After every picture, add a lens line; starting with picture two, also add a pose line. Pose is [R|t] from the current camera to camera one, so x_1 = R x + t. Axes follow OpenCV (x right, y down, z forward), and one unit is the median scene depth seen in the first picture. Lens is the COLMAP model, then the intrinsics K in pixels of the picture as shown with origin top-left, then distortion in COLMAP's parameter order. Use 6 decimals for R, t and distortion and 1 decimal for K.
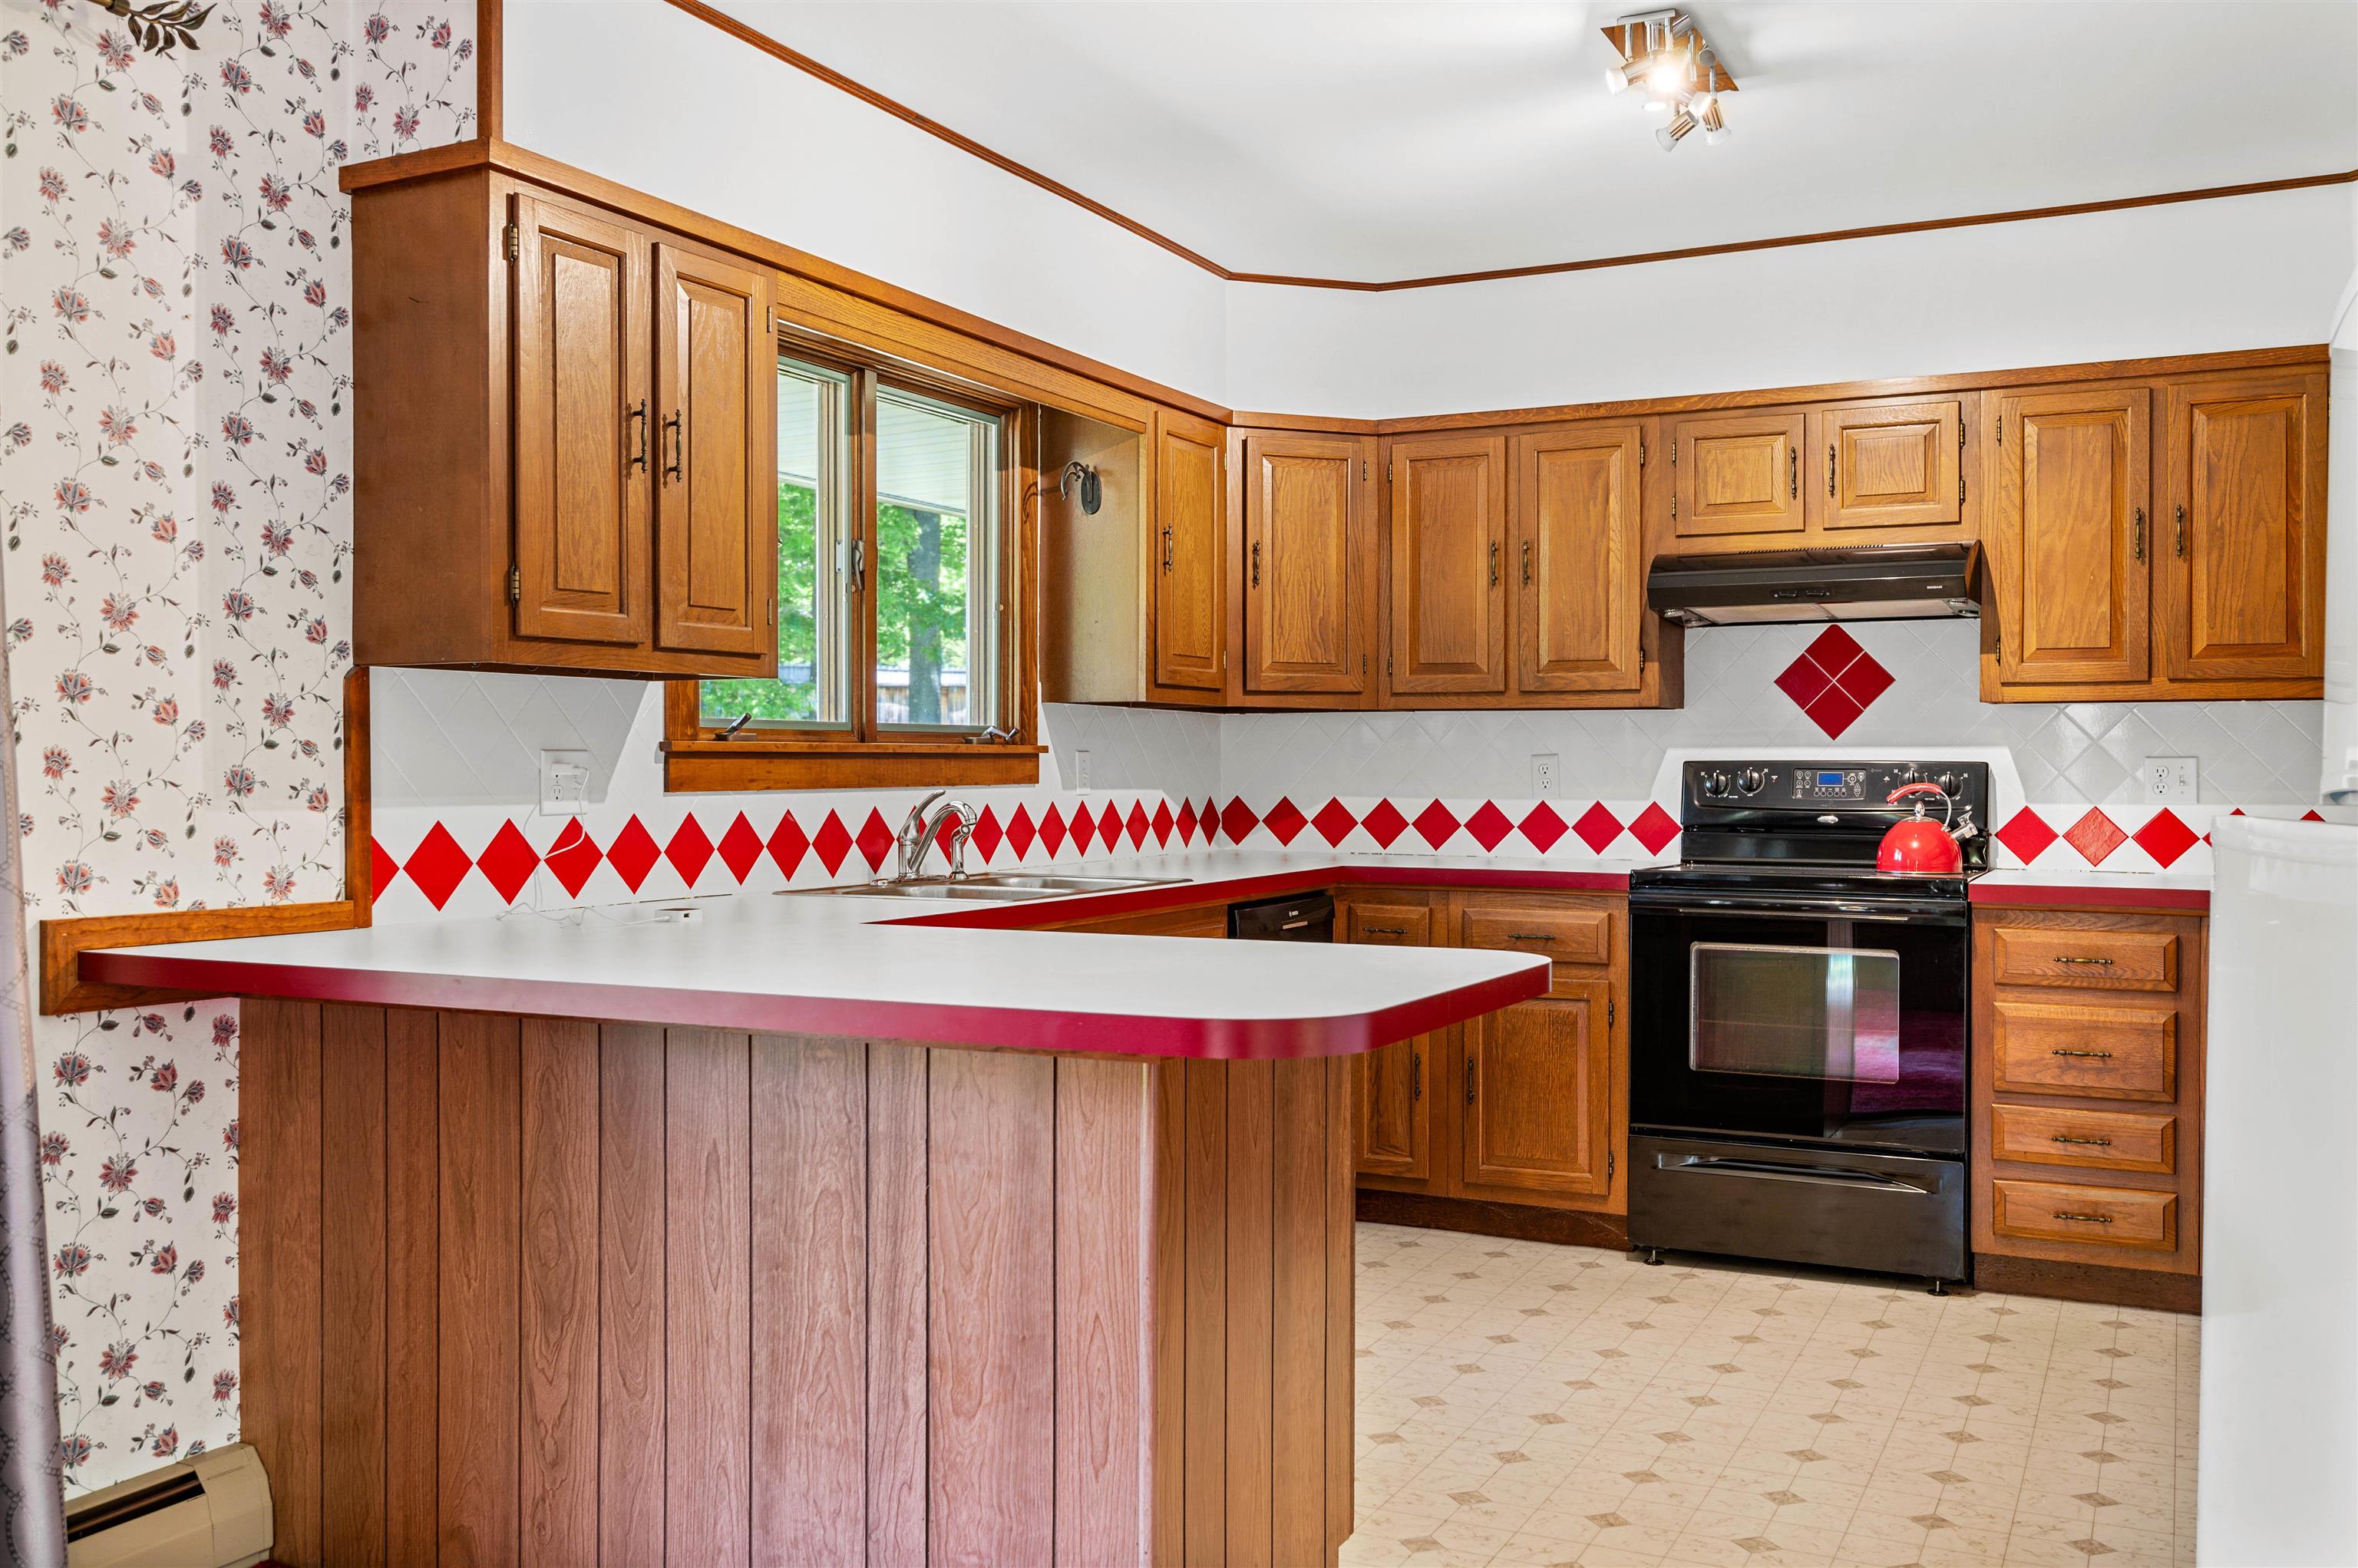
lens RADIAL K [[2036.5, 0, 1177.2], [0, 2036.5, 786.0], [0, 0, 1]] dist [0.005839, 0.001846]
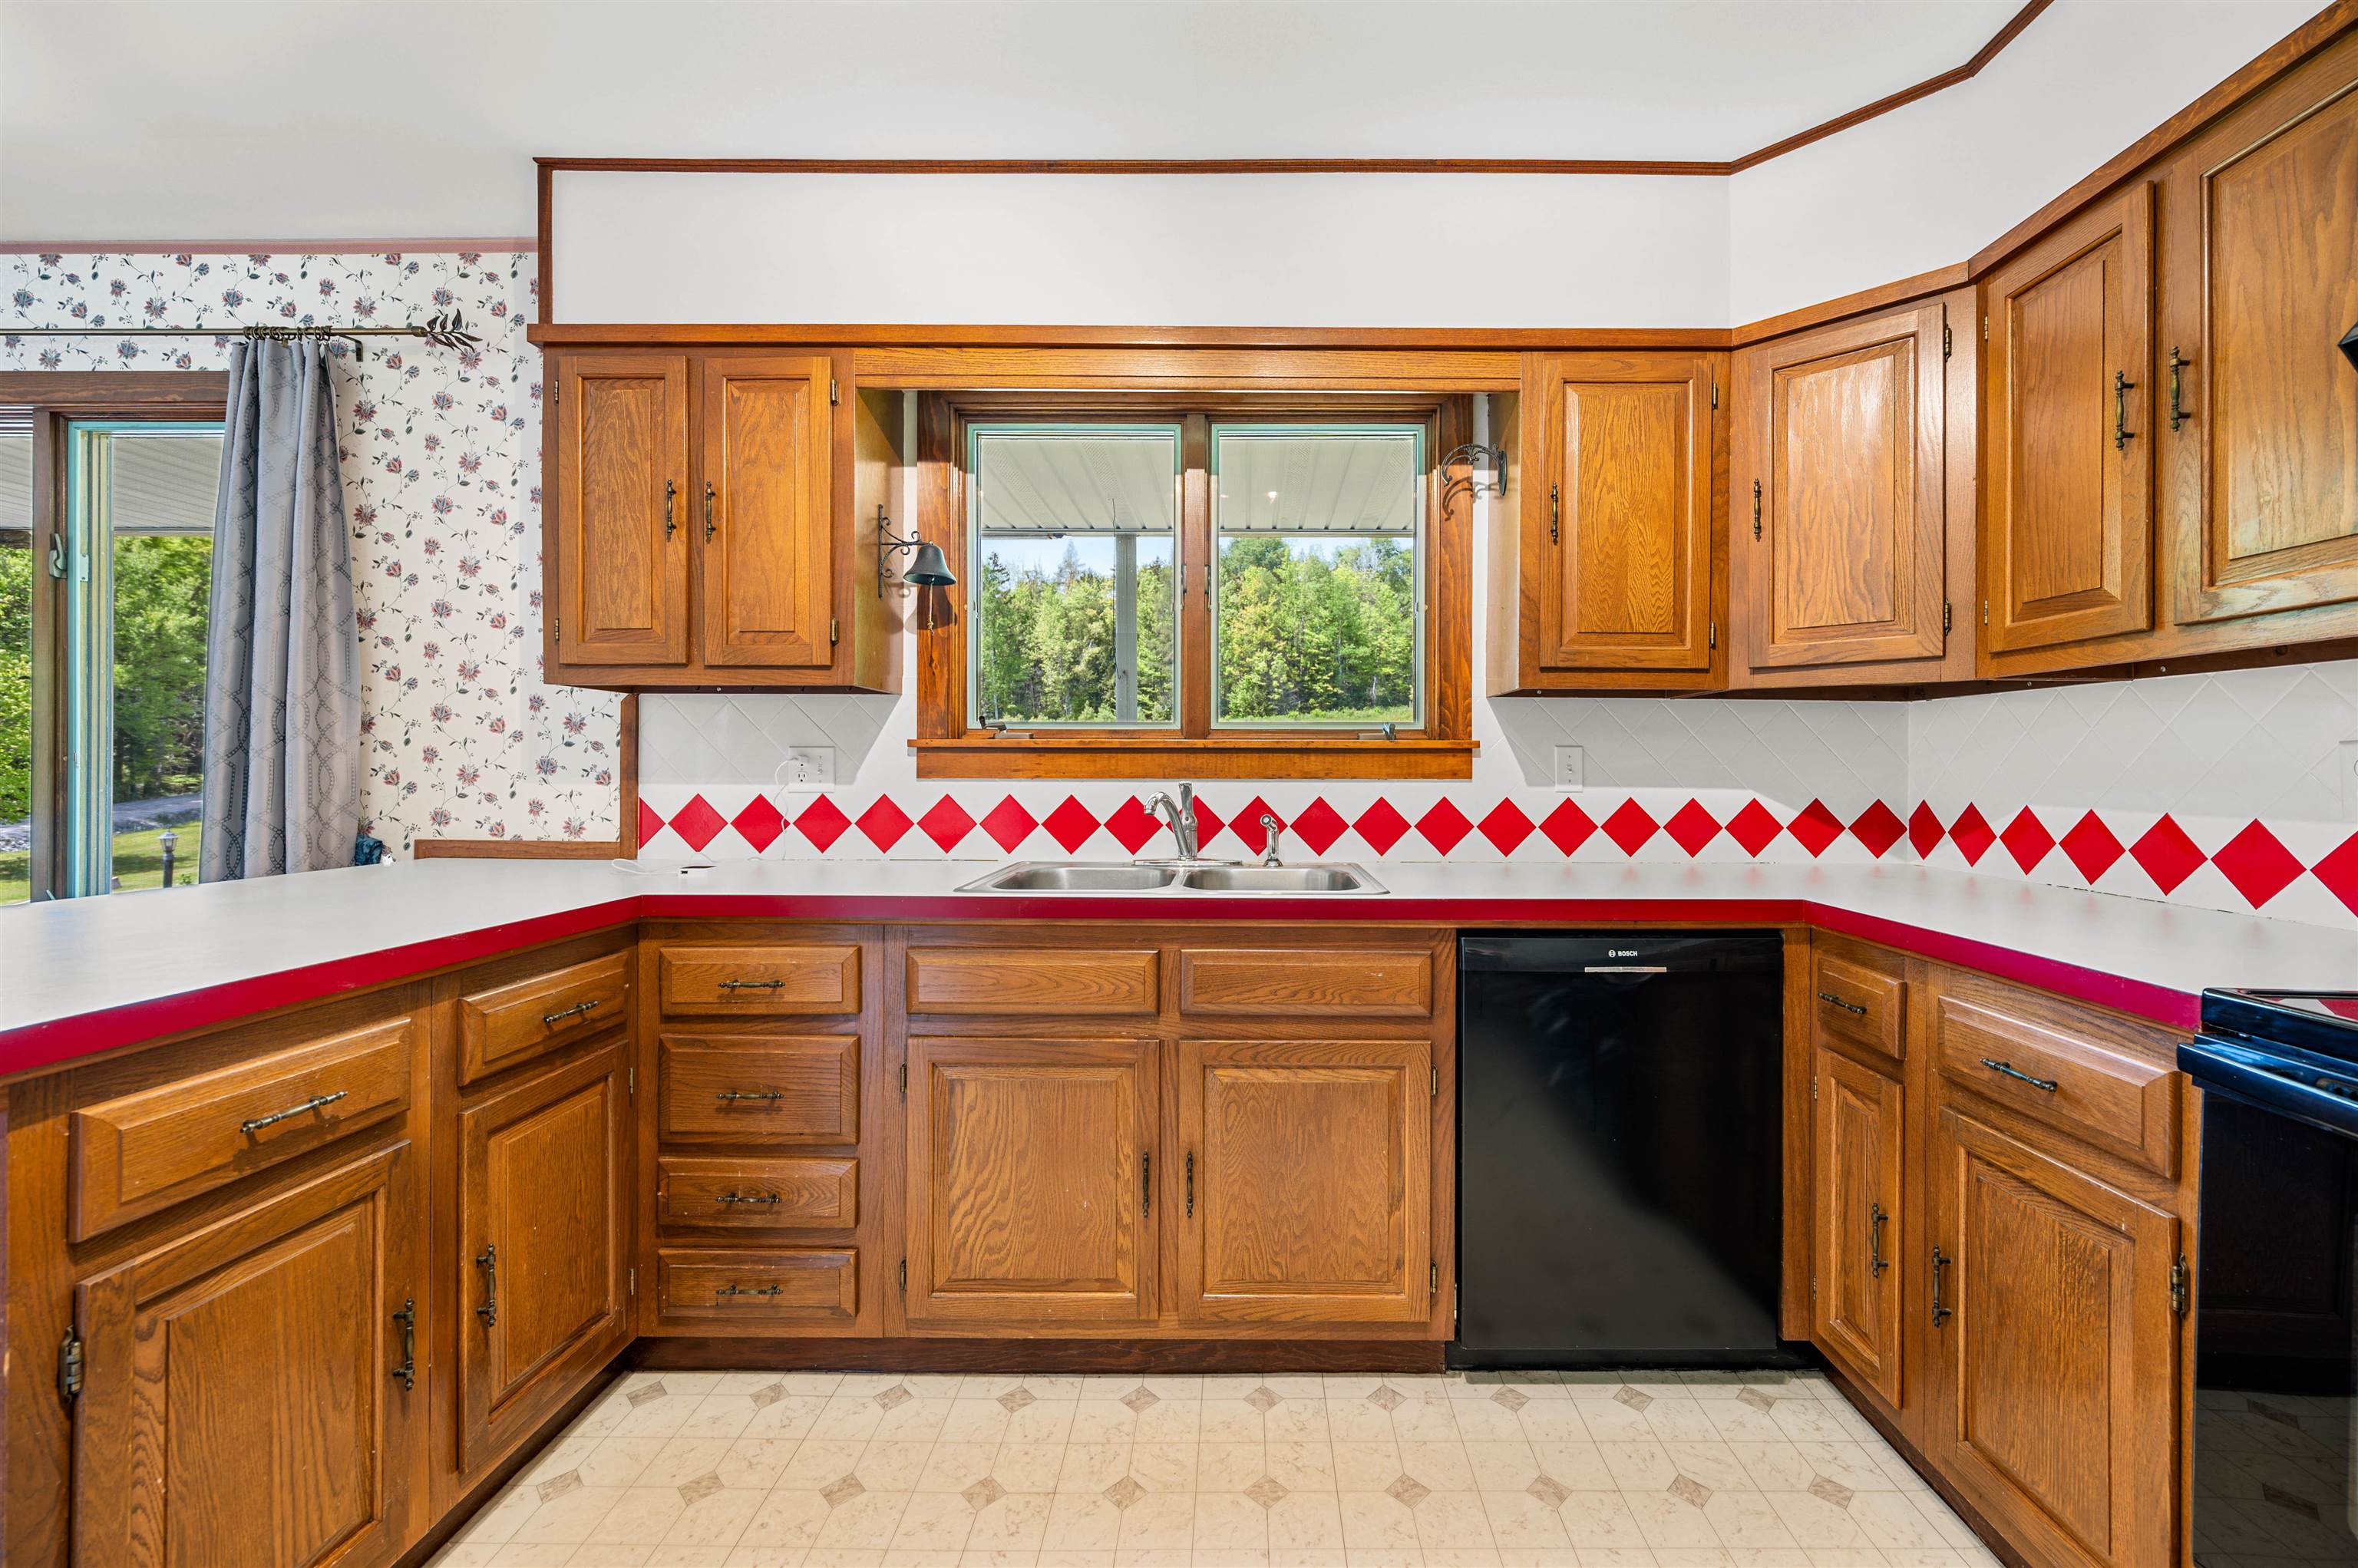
lens RADIAL K [[962.6, 0, 1193.0], [0, 962.6, 766.0], [0, 0, 1]] dist [0.002535, 0.000477]
pose [[0.446182, 0.003937, -0.894933, 0.401535], [-0.013346, 0.999908, -0.002255, -0.006132], [0.894843, 0.012950, 0.446194, 0.914863]]
